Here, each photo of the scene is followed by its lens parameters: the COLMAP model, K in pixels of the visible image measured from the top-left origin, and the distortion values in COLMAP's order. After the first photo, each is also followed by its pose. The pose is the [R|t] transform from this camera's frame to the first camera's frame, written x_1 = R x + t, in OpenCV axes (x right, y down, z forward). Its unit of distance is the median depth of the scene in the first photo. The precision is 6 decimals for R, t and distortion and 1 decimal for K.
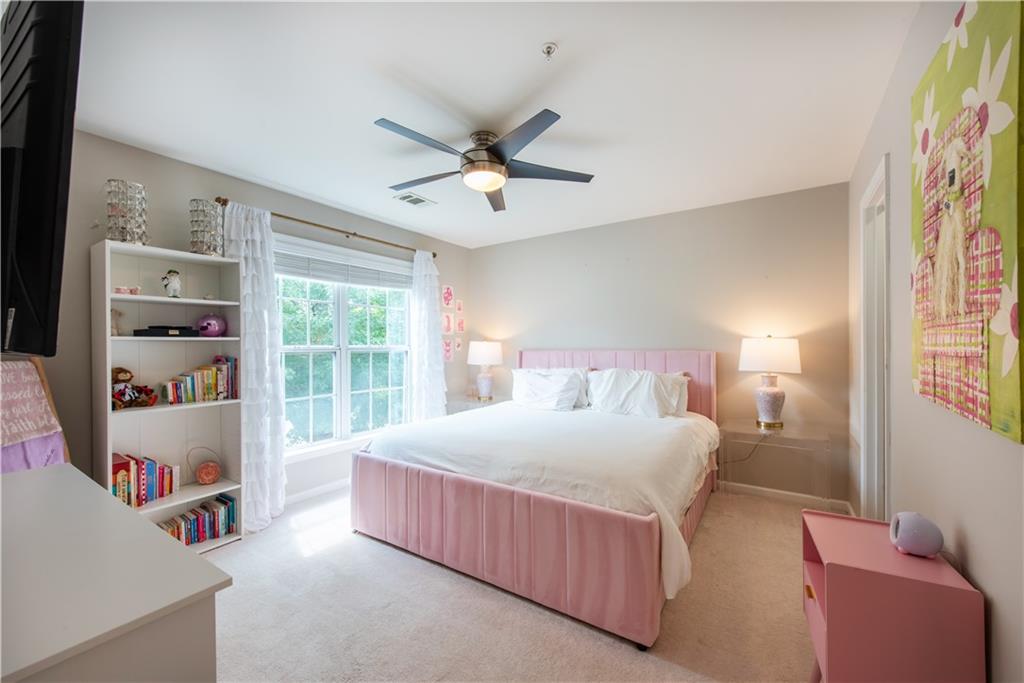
lens RADIAL K [[401.1, 0, 517.9], [0, 401.1, 343.2], [0, 0, 1]] dist [0.017817, 0.000027]
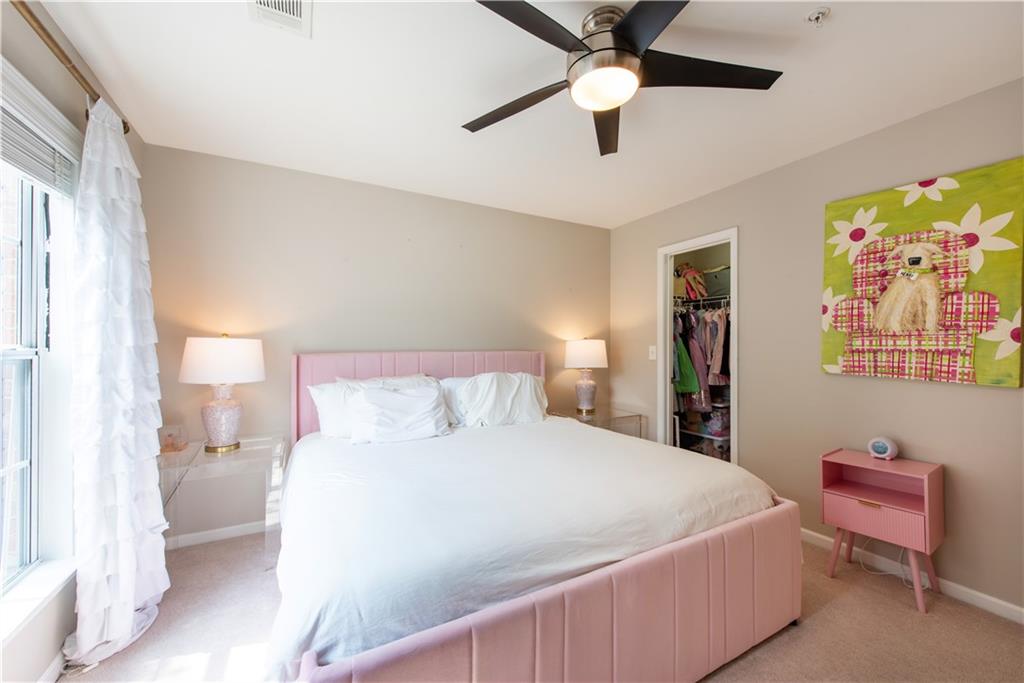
lens RADIAL K [[401.1, 0, 517.0], [0, 401.1, 342.9], [0, 0, 1]] dist [0.017817, 0.000027]
pose [[0.462678, 0.005401, 0.886510, -0.510935], [-0.004472, 0.999983, -0.003759, 0.002280], [-0.886515, -0.002225, 0.462694, 0.582227]]
